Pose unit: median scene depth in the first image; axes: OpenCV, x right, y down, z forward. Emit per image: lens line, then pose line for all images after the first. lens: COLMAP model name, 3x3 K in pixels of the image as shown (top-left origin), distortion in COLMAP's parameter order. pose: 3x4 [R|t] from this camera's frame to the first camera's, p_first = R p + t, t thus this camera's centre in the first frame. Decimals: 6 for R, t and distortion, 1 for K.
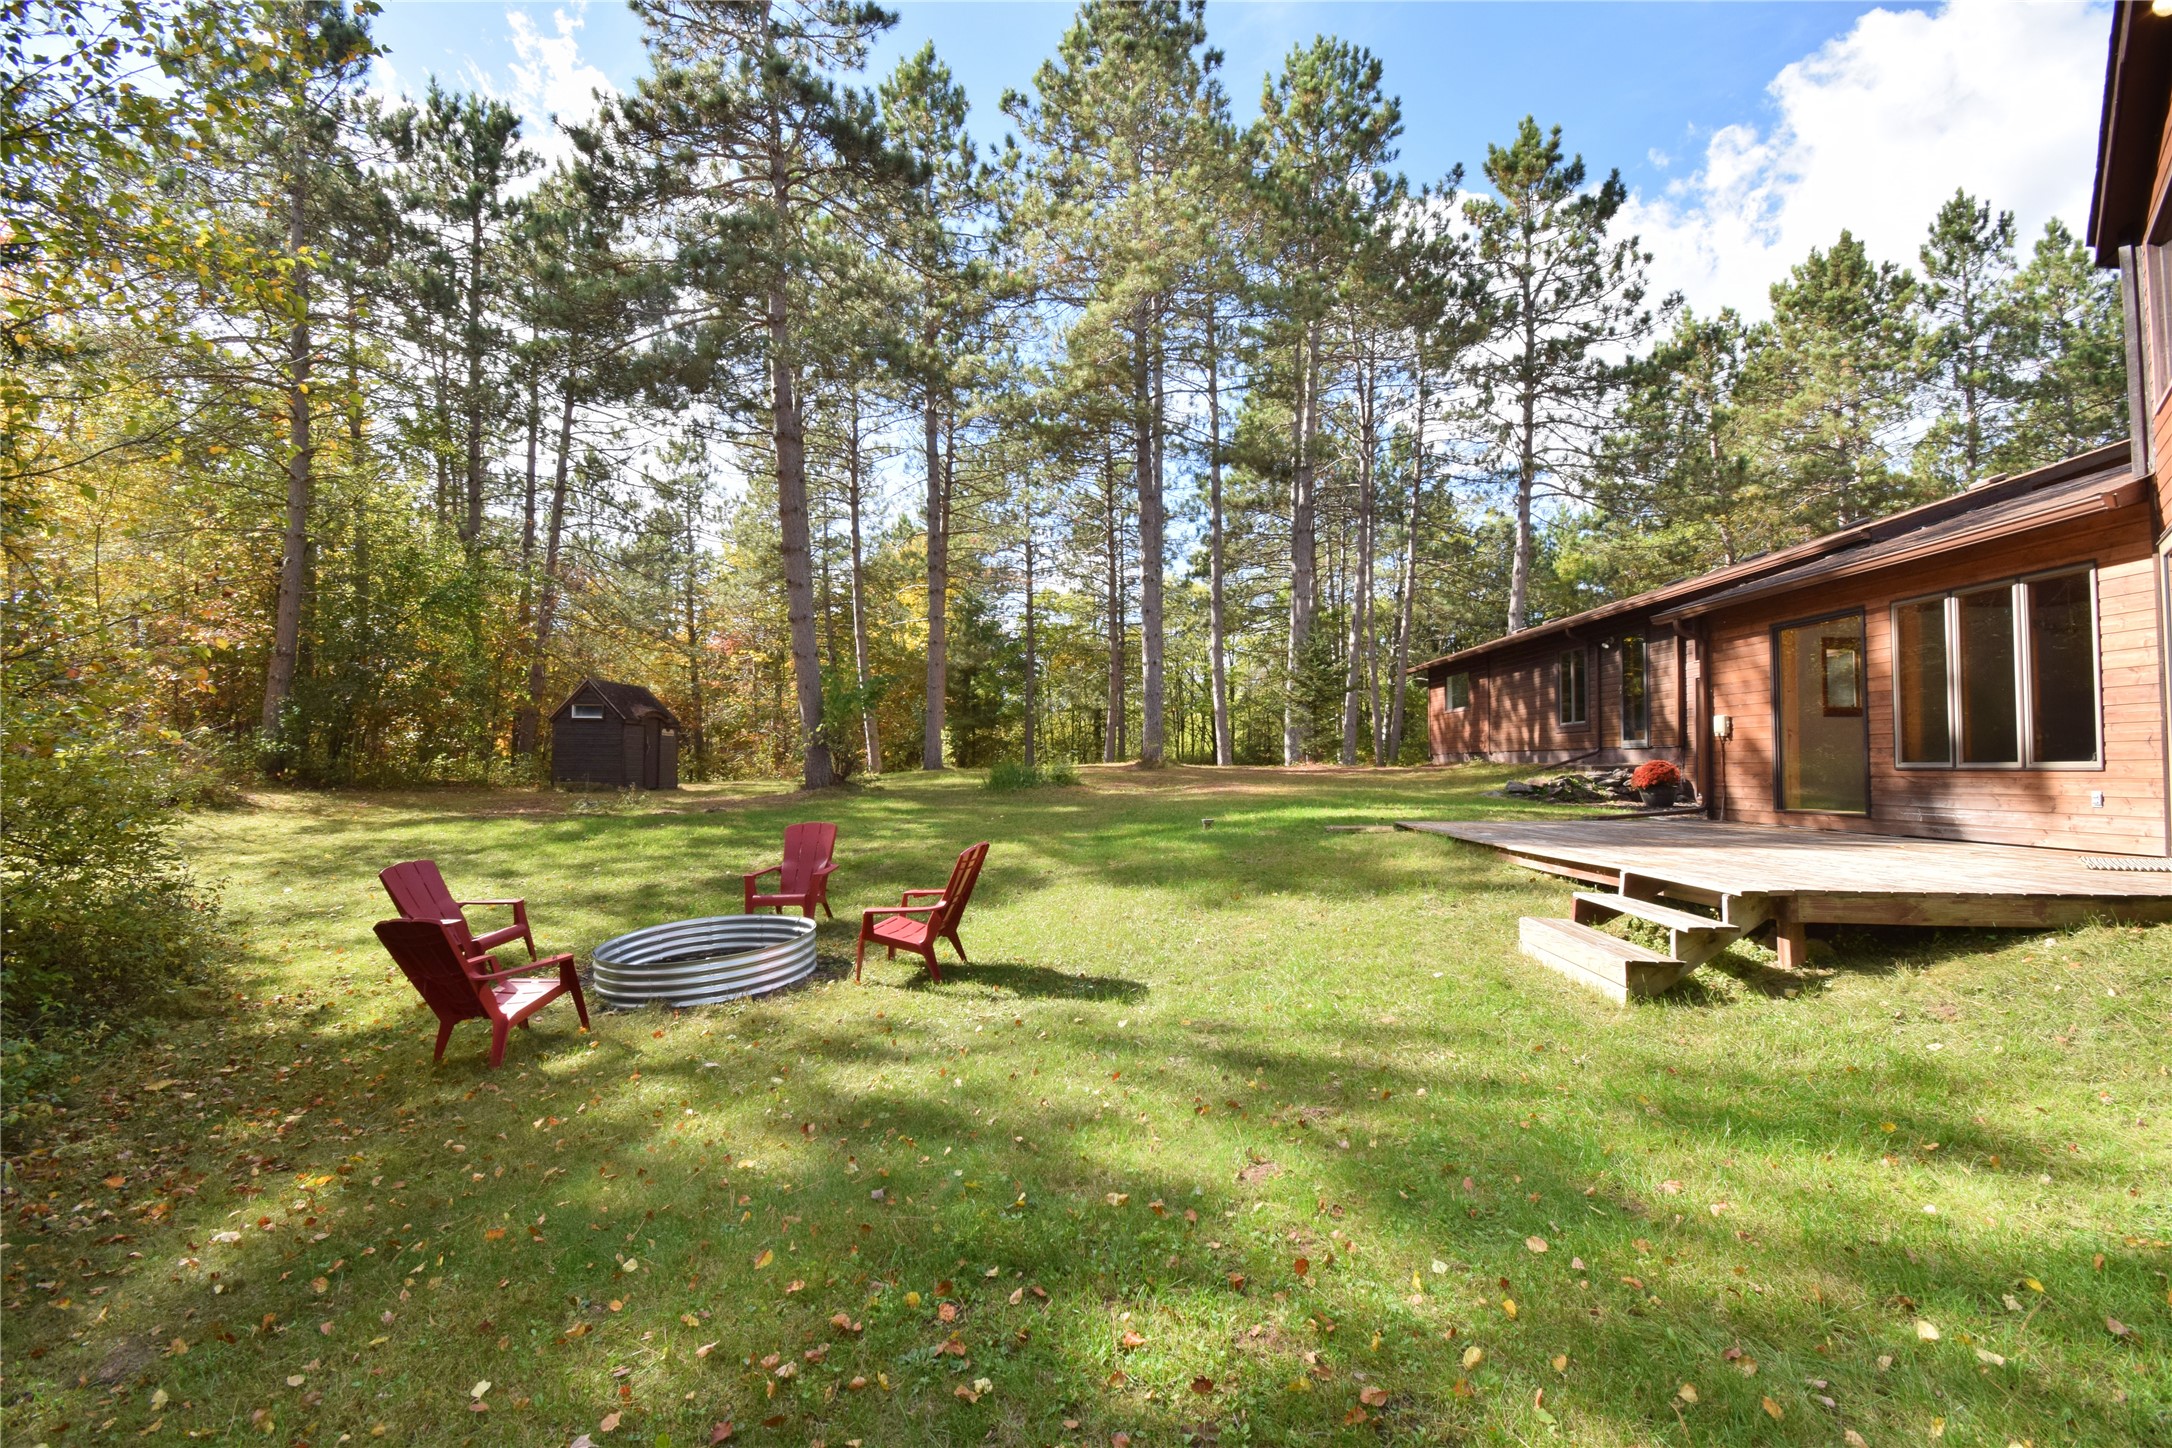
lens RADIAL K [[980.7, 0, 1101.6], [0, 980.7, 742.8], [0, 0, 1]] dist [0.015762, -0.027595]
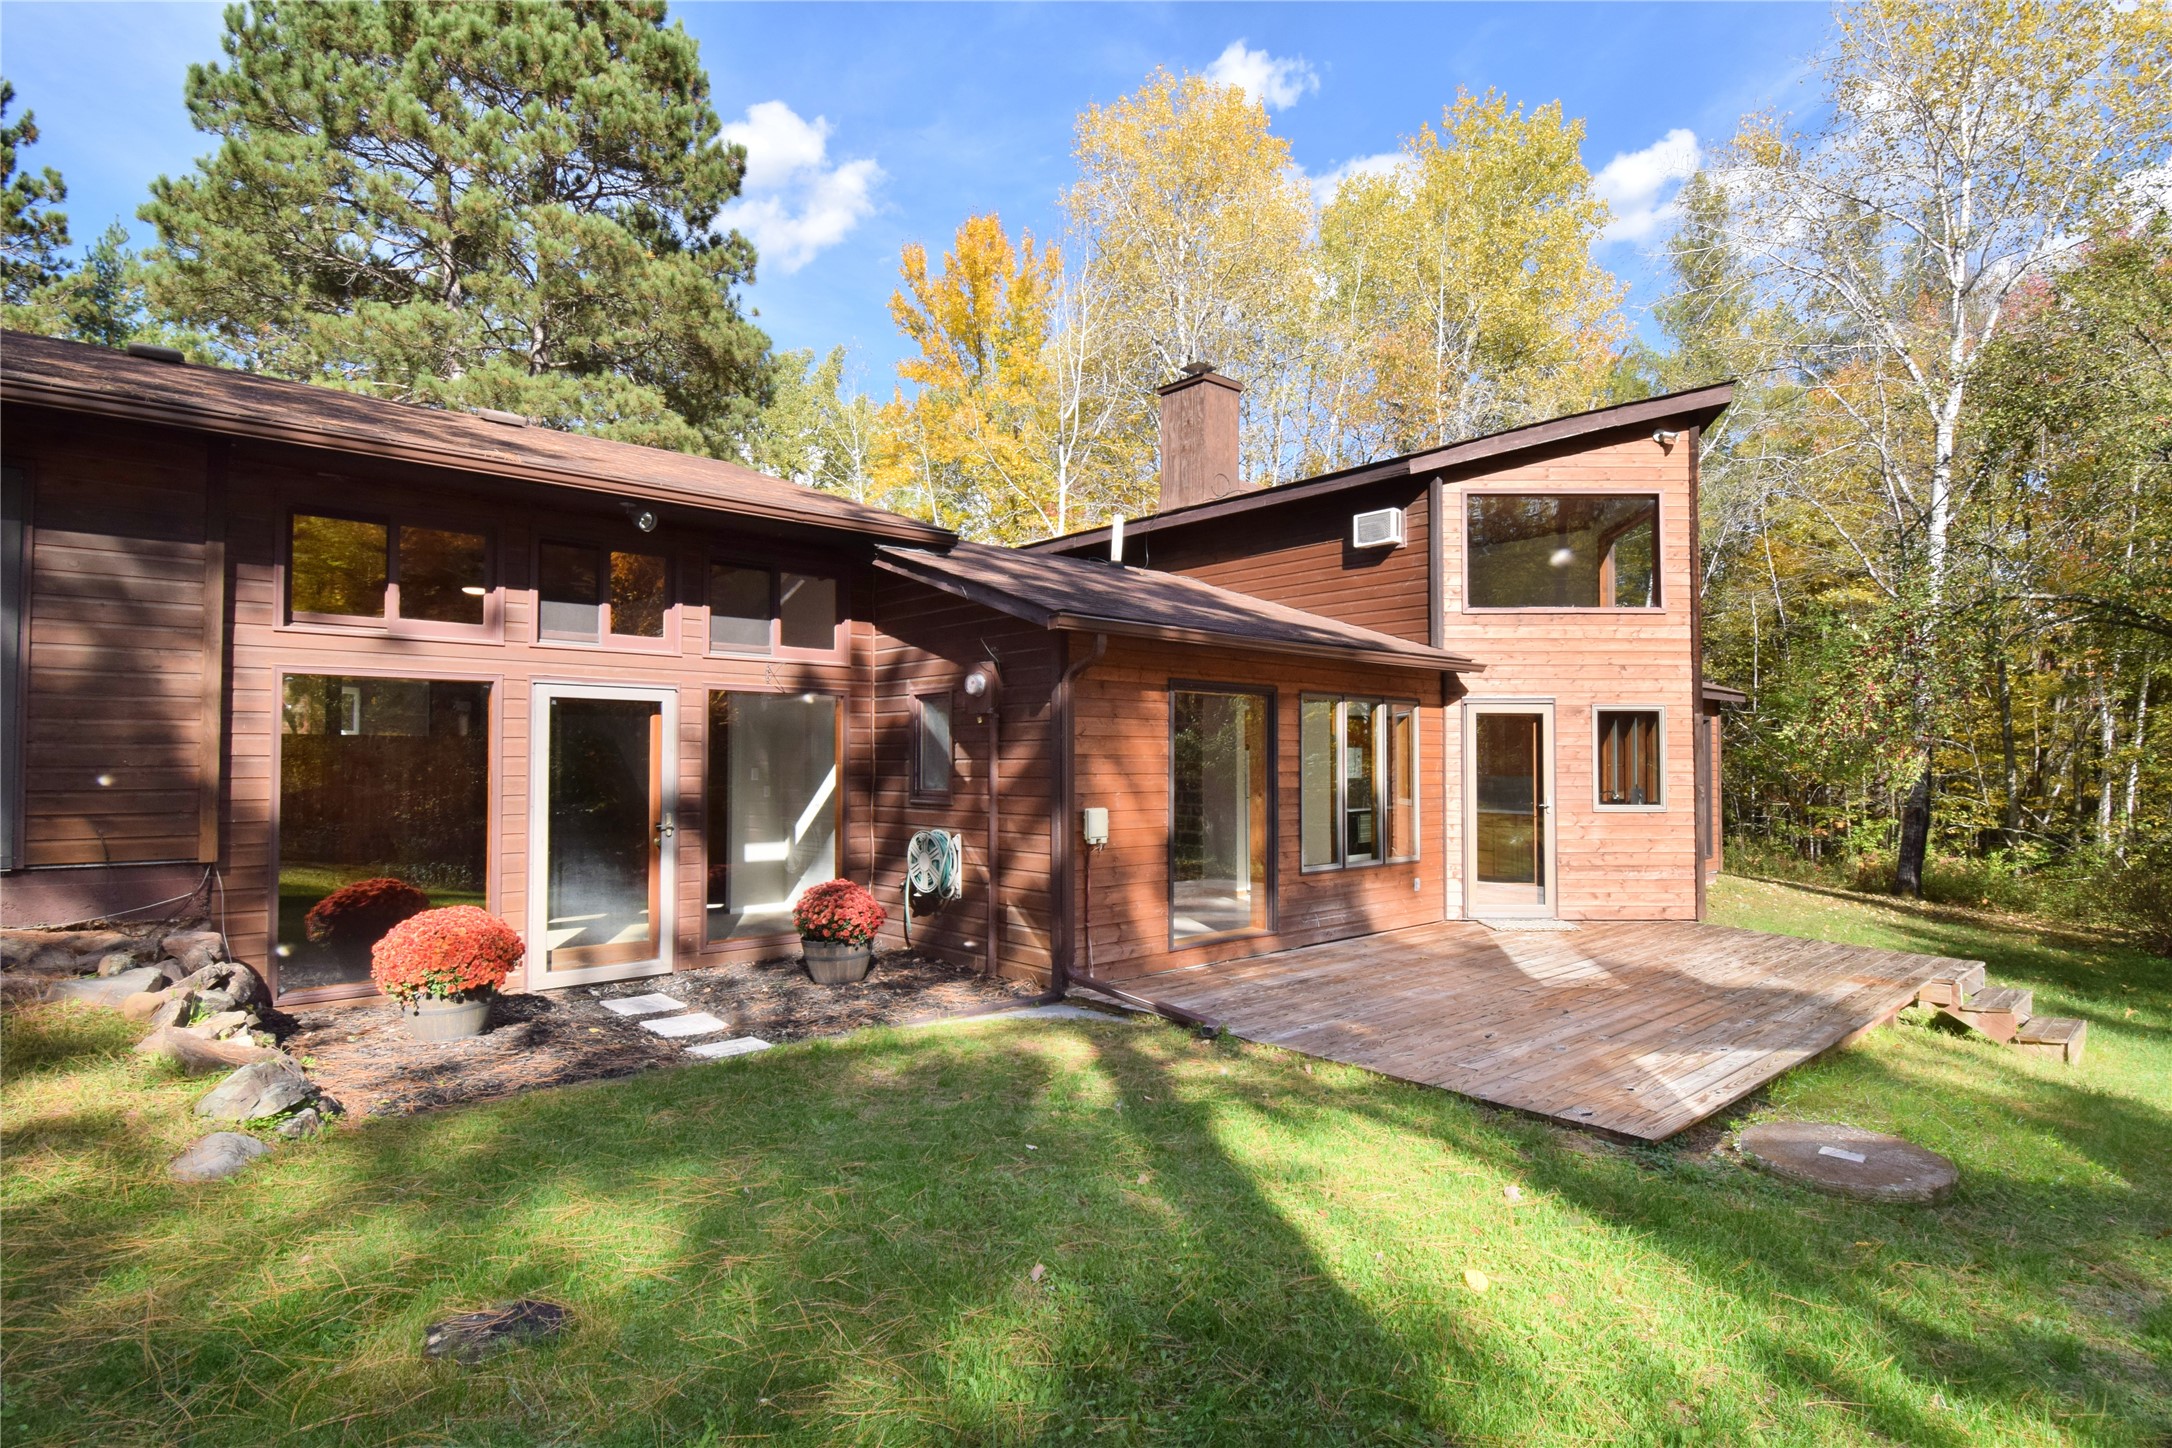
lens RADIAL K [[1121.3, 0, 1086.0], [0, 1121.3, 724.0], [0, 0, 1]] dist [-0.000678, -0.000984]
pose [[-0.666864, 0.021677, 0.744864, 0.052914], [-0.022991, 0.998502, -0.049642, -0.018195], [-0.744825, -0.050230, -0.665367, 0.594085]]
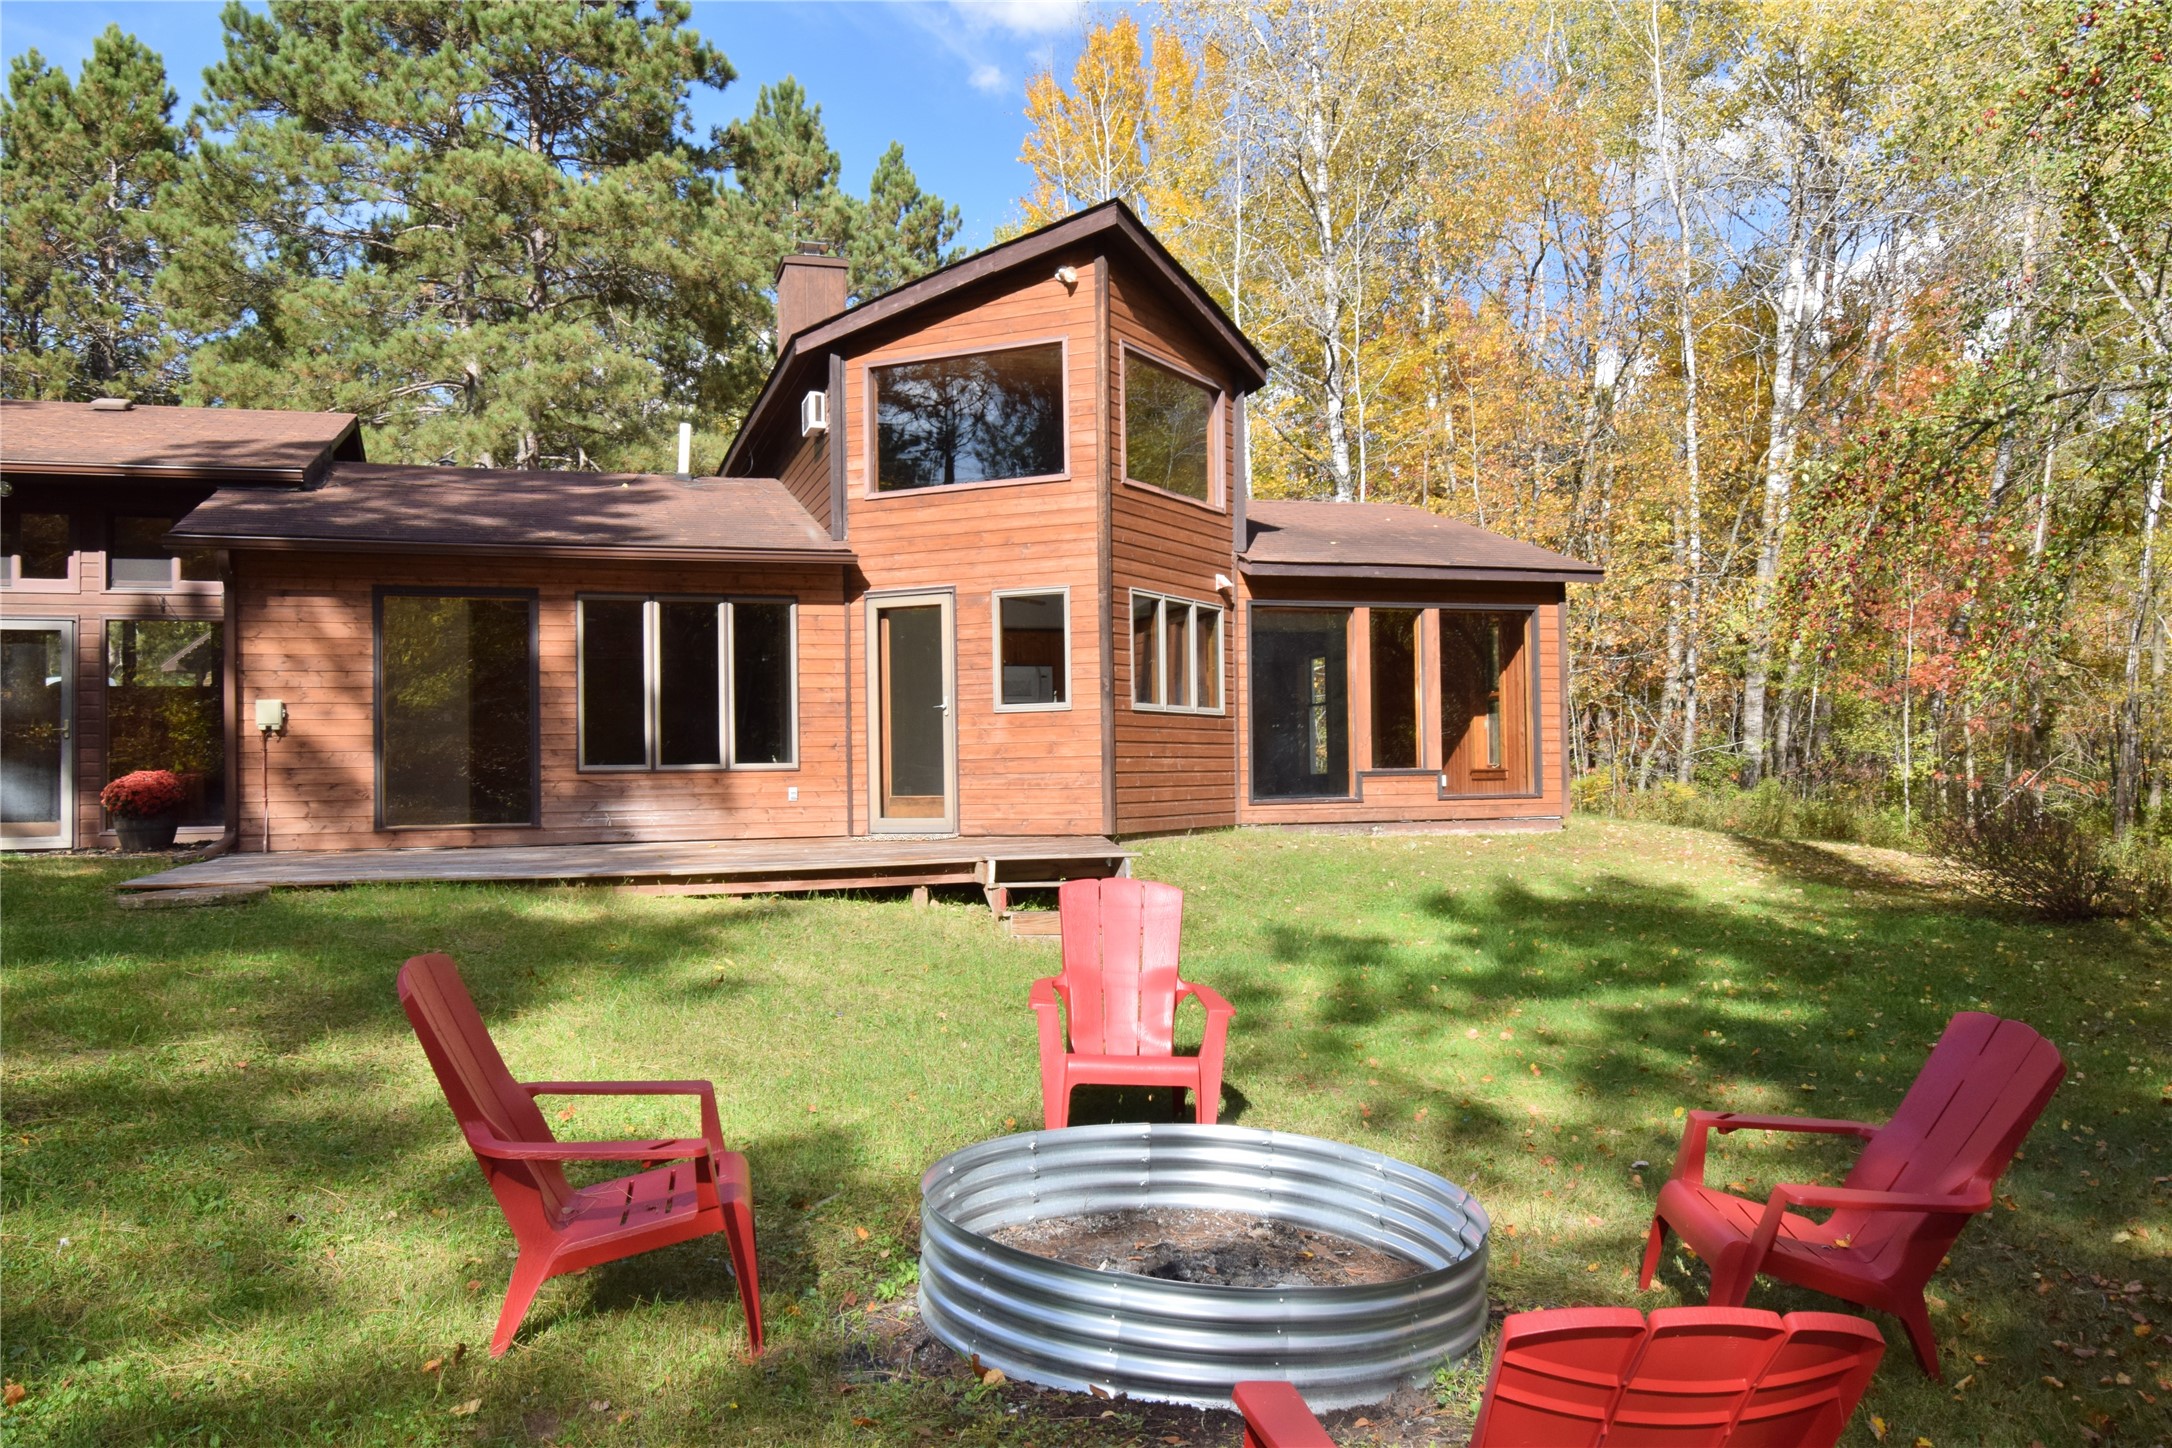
lens RADIAL K [[1643.7, 0, 1086.0], [0, 1643.7, 724.0], [0, 0, 1]] dist [0.000524, 0.001333]
pose [[-0.314944, 0.033031, 0.948535, -0.263896], [-0.007949, 0.999267, -0.037437, 0.011417], [-0.949077, -0.019330, -0.314450, 0.331539]]
